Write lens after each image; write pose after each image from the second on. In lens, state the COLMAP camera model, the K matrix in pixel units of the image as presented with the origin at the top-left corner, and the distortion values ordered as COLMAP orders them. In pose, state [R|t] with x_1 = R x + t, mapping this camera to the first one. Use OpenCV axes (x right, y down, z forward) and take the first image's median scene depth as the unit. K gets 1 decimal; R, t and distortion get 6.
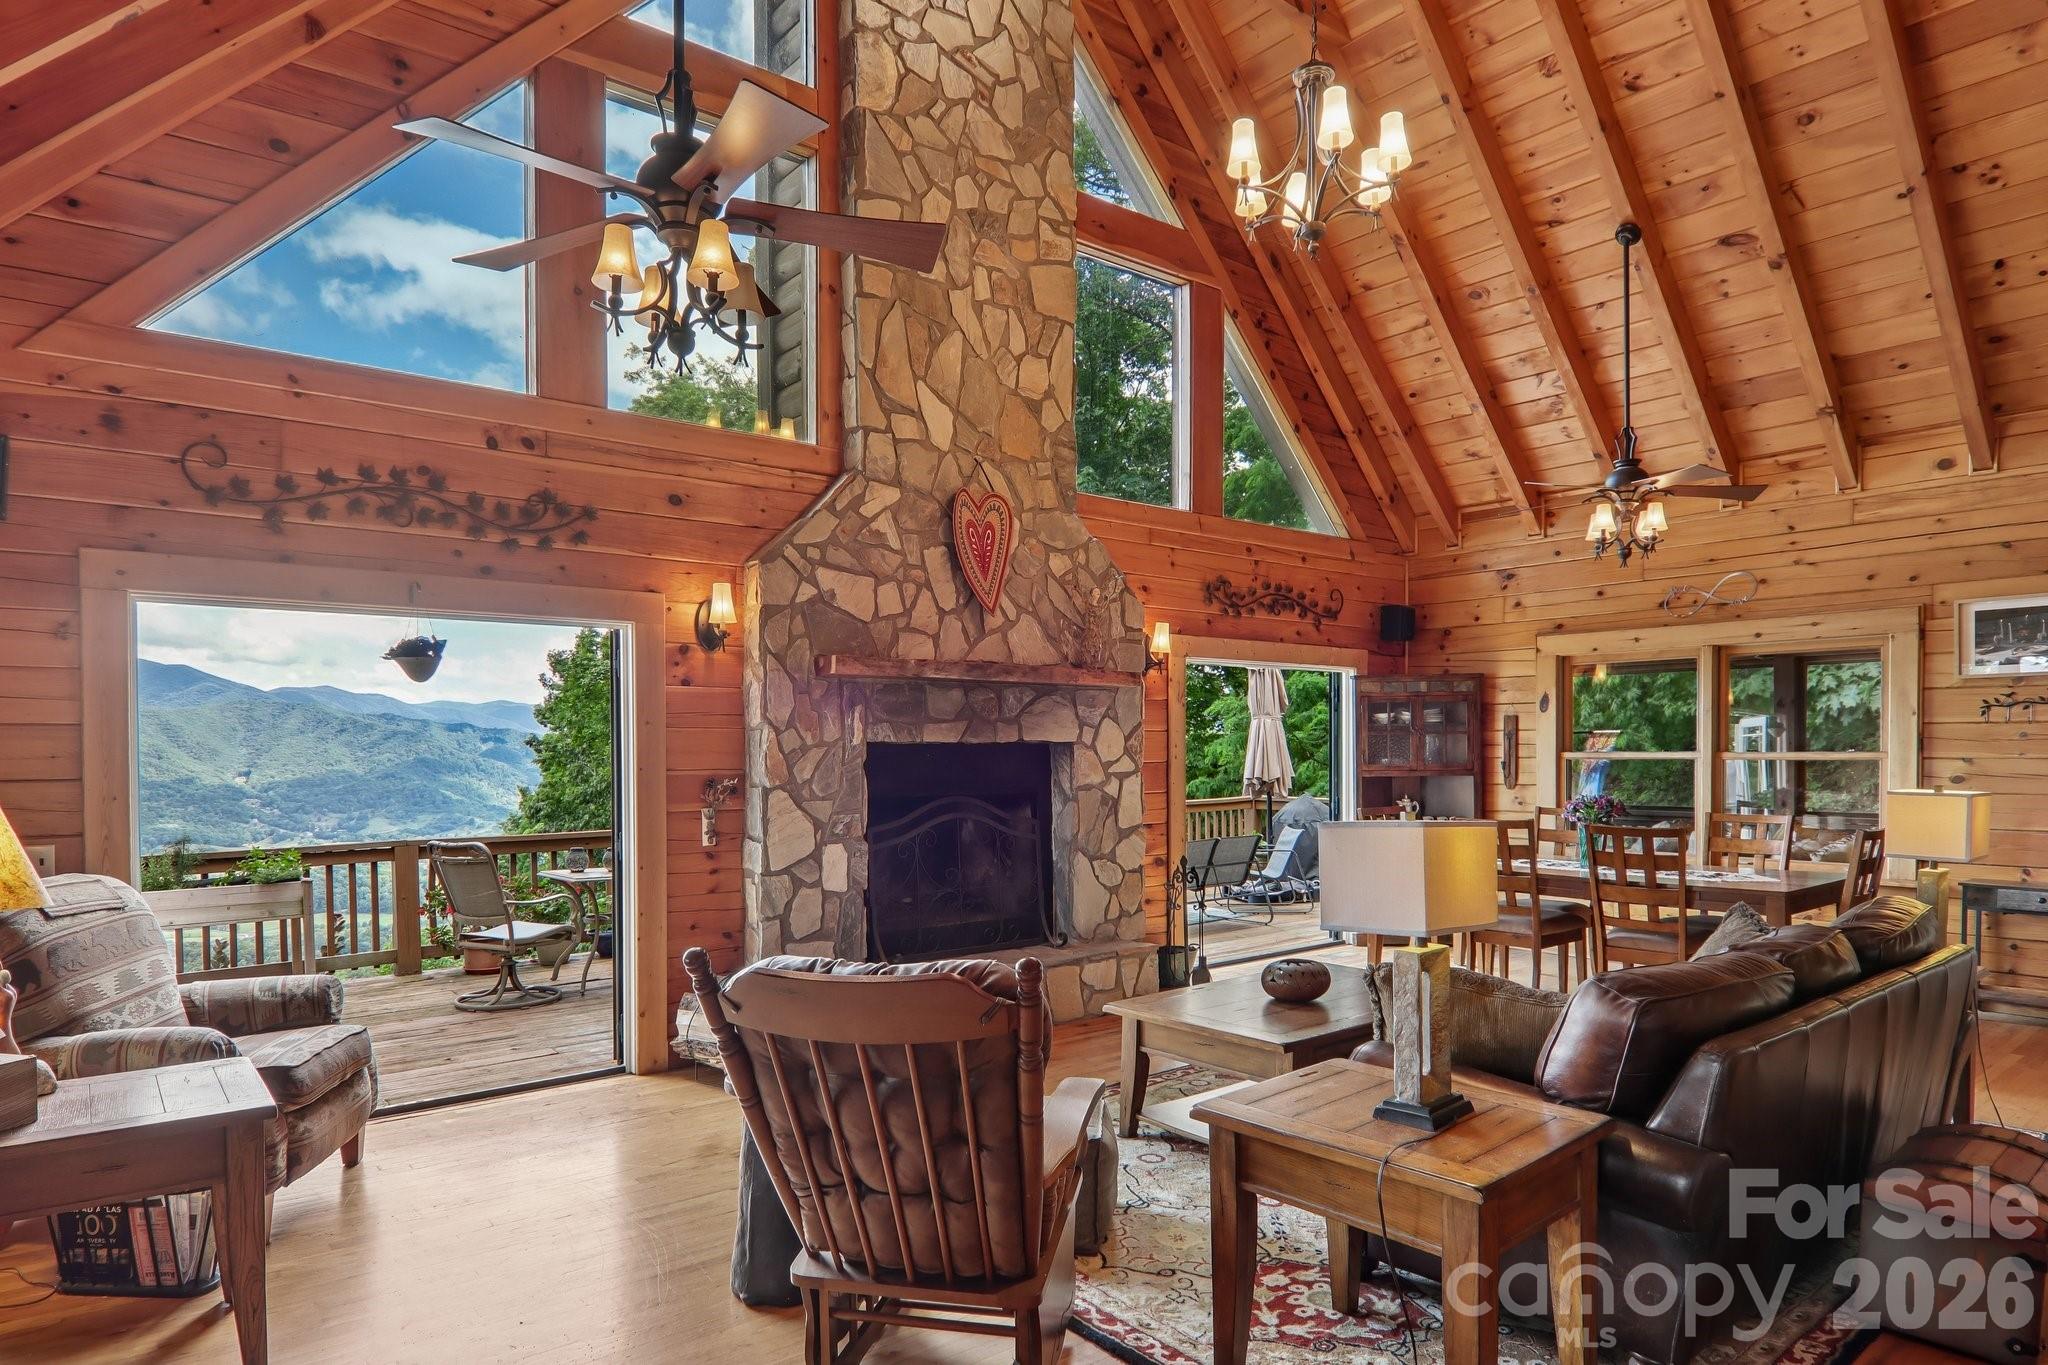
lens RADIAL K [[1158.4, 0, 1002.0], [0, 1158.4, 770.1], [0, 0, 1]] dist [0.007546, -0.021037]
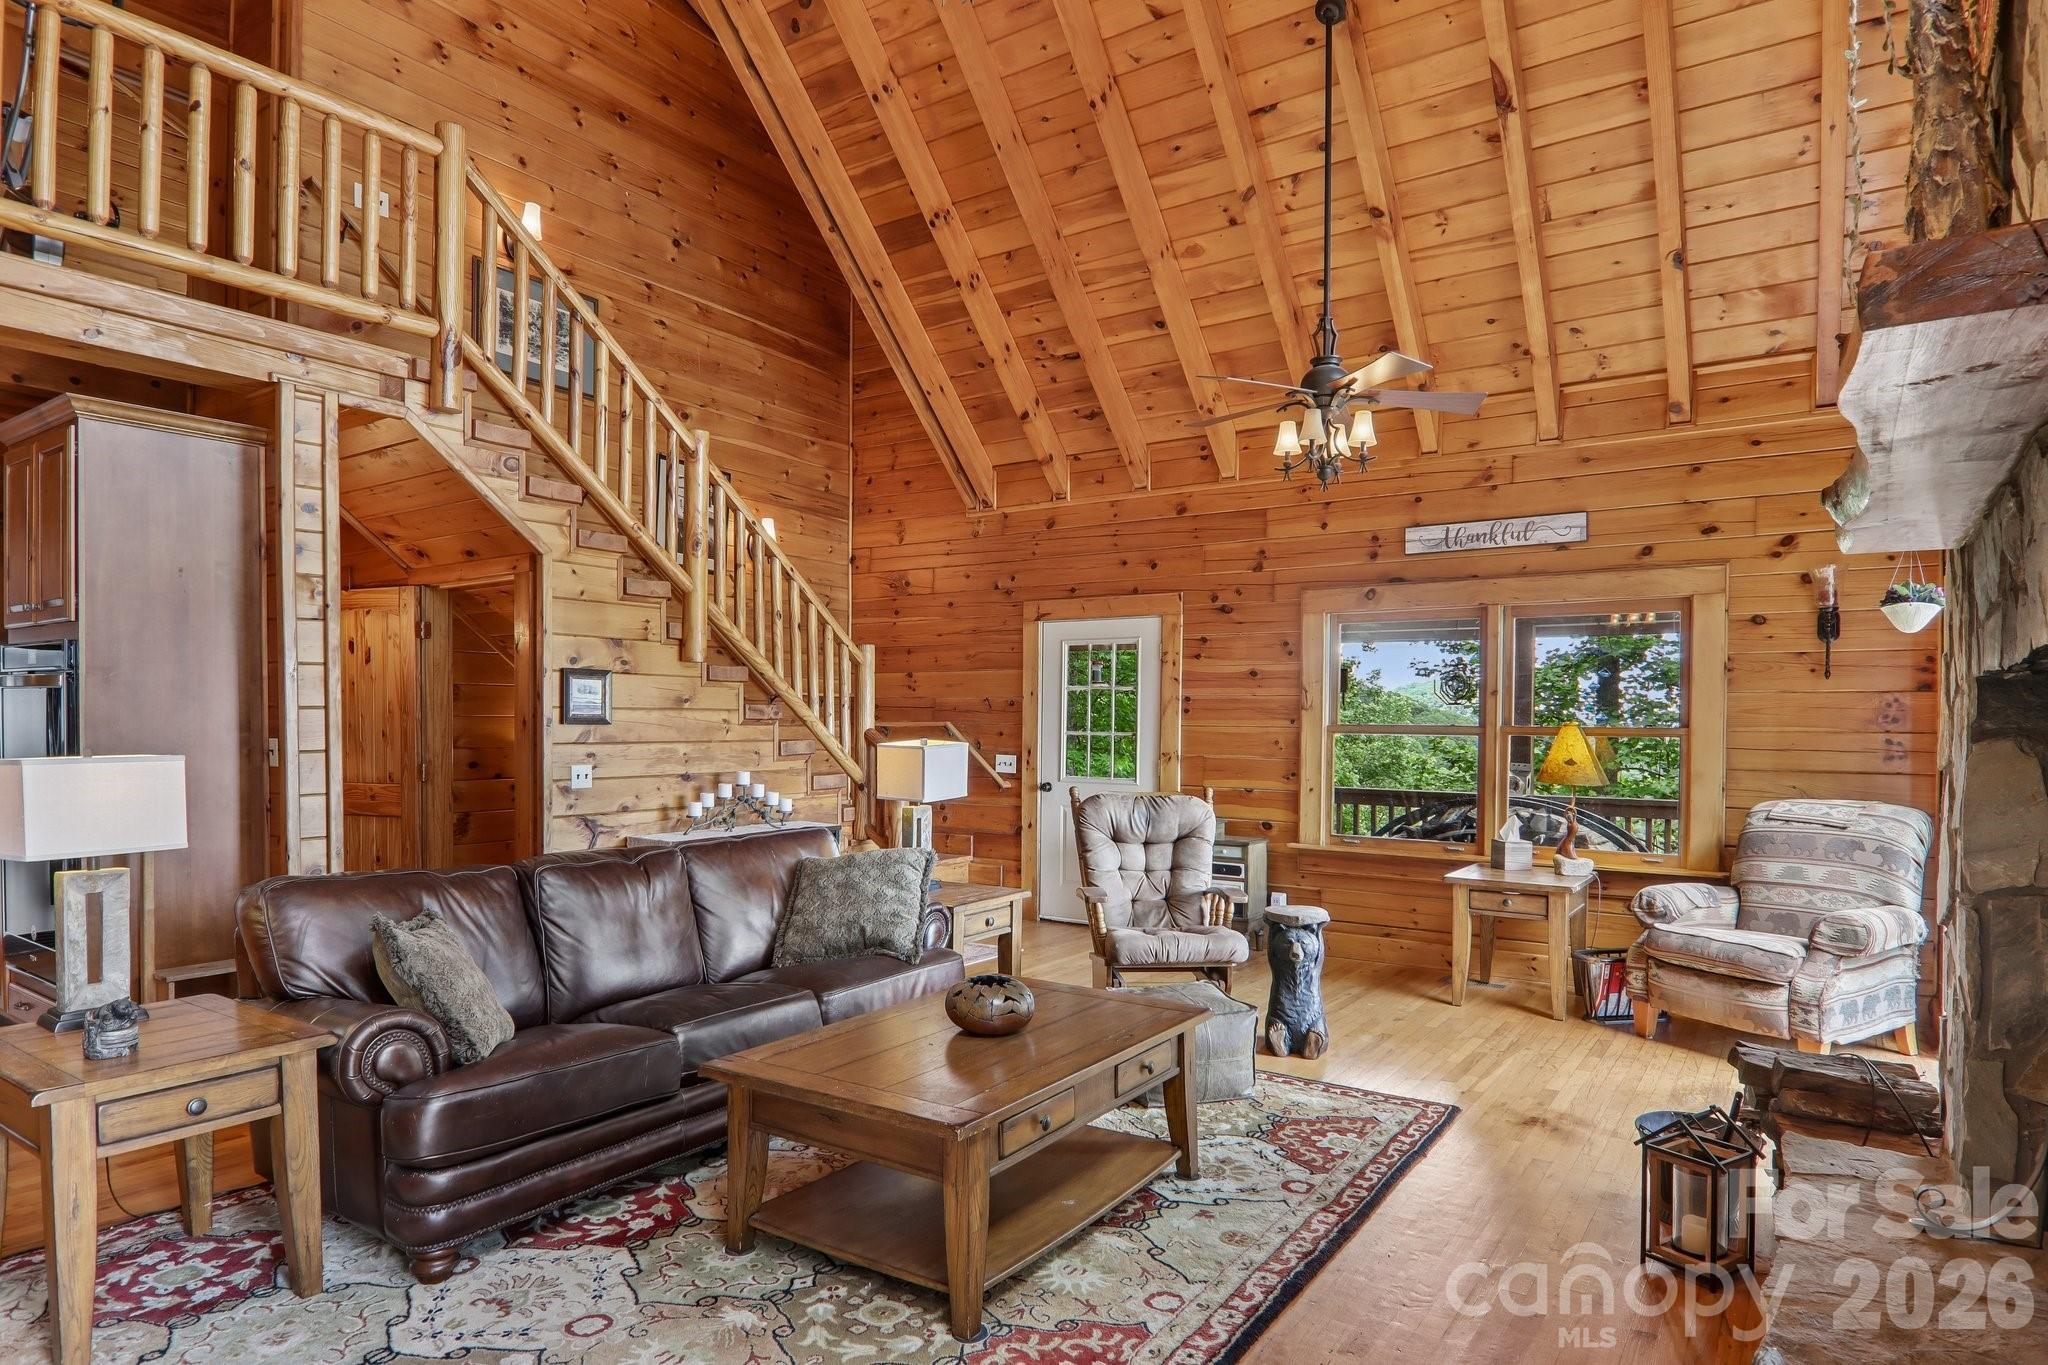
lens RADIAL K [[1158.4, 0, 1014.2], [0, 1158.4, 737.9], [0, 0, 1]] dist [0.007546, -0.021037]
pose [[-0.956426, 0.004590, -0.291940, 0.321245], [-0.005388, 0.999429, 0.033365, -0.014008], [0.291926, 0.033484, -0.955855, 1.196660]]
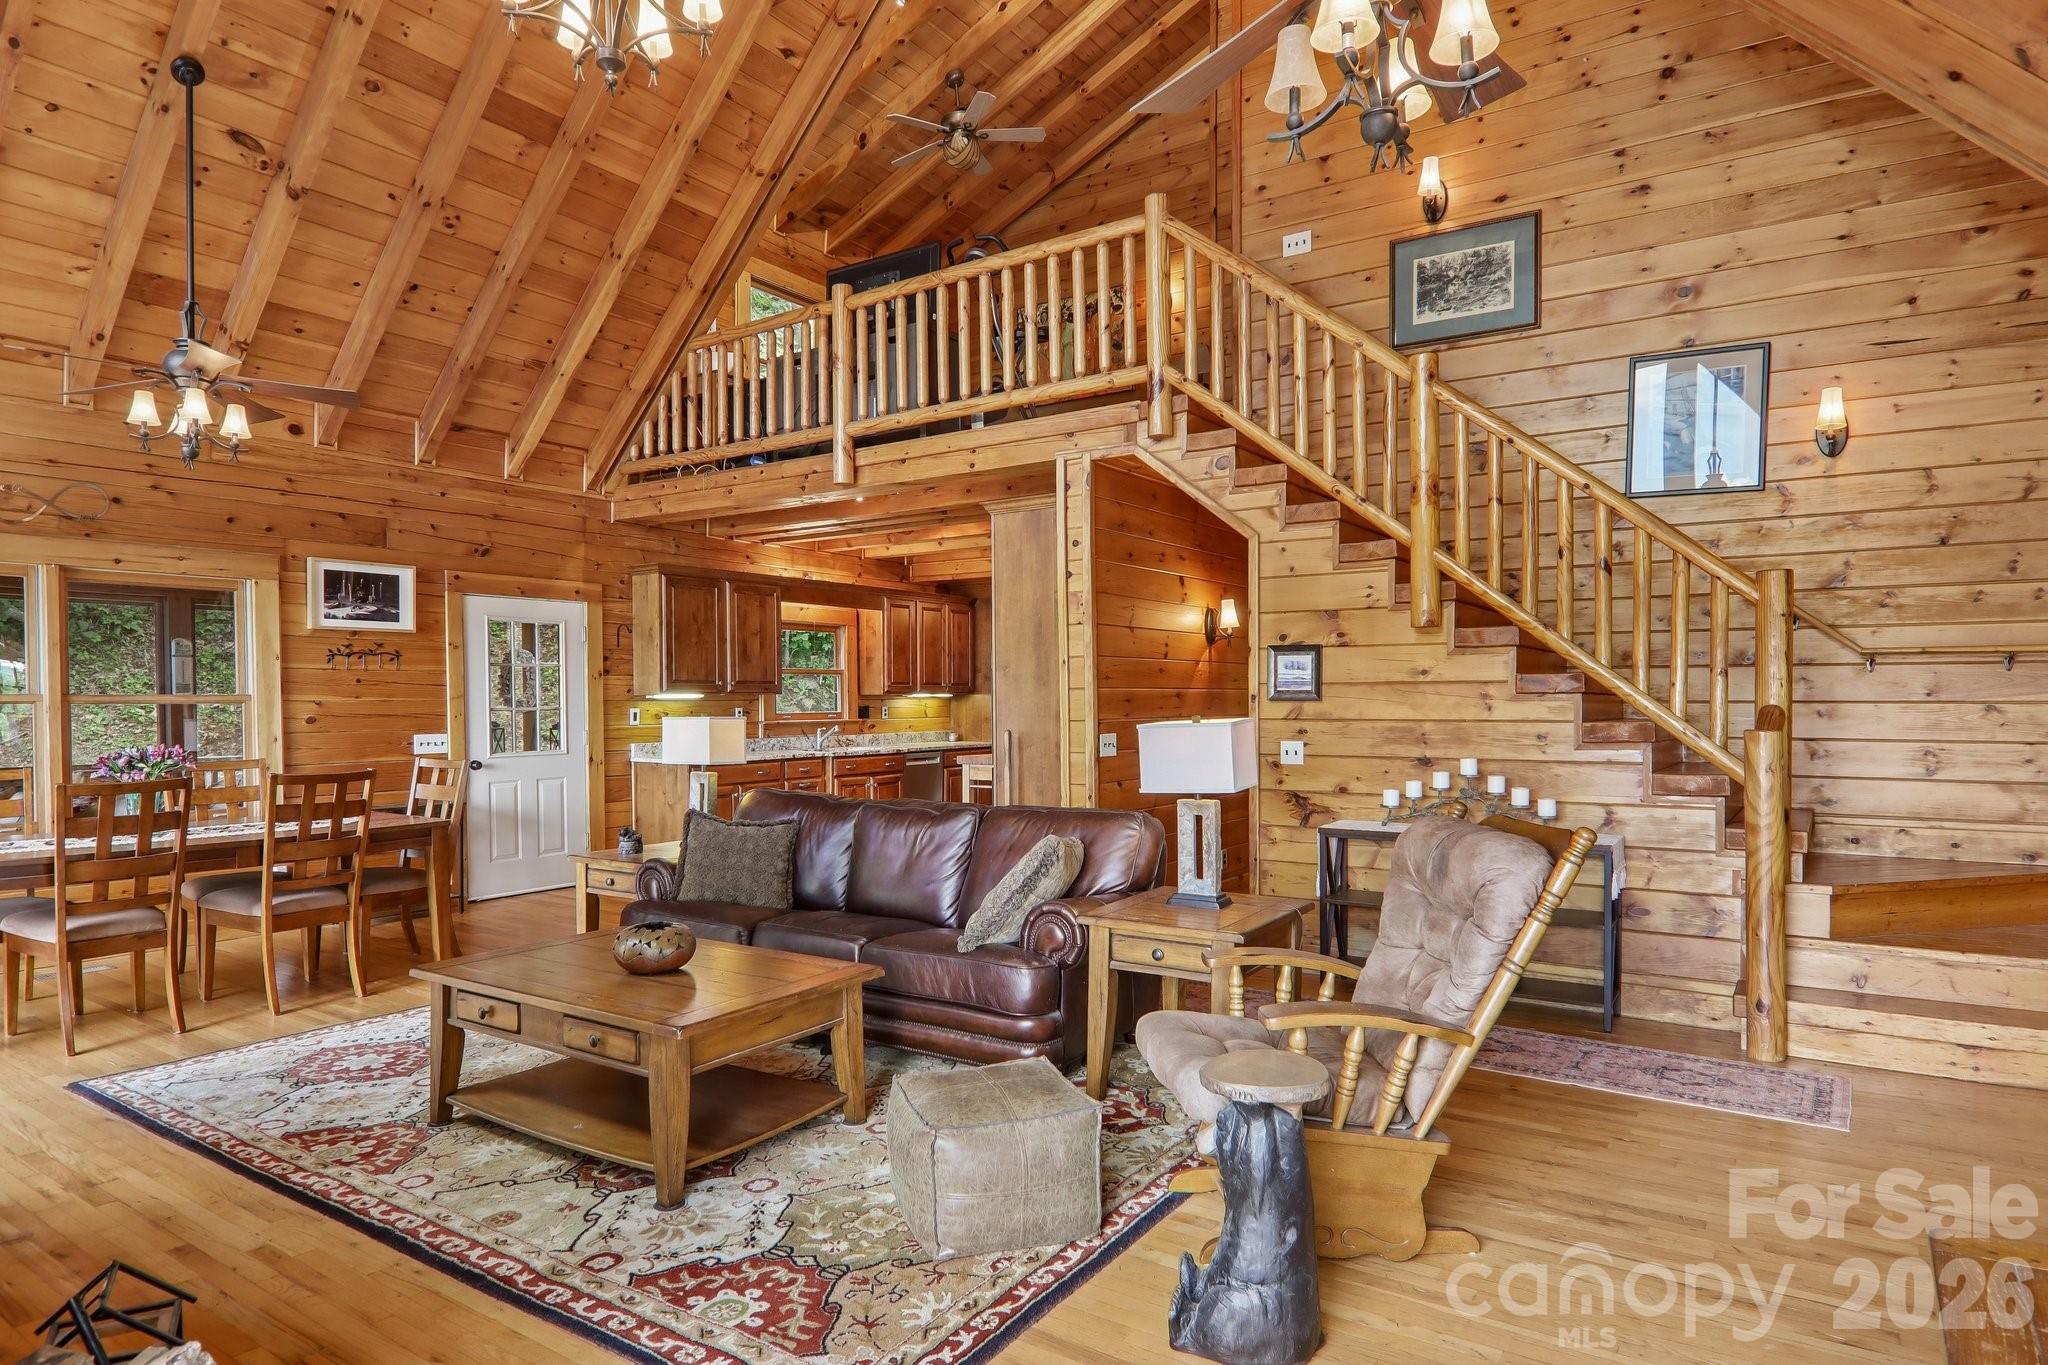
lens RADIAL K [[1158.4, 0, 1030.8], [0, 1158.4, 722.5], [0, 0, 1]] dist [0.007546, -0.021037]
pose [[-0.314428, -0.012619, 0.949198, -0.442604], [0.020459, 0.999589, 0.020066, 0.002812], [-0.949061, 0.025729, -0.314040, 0.693914]]
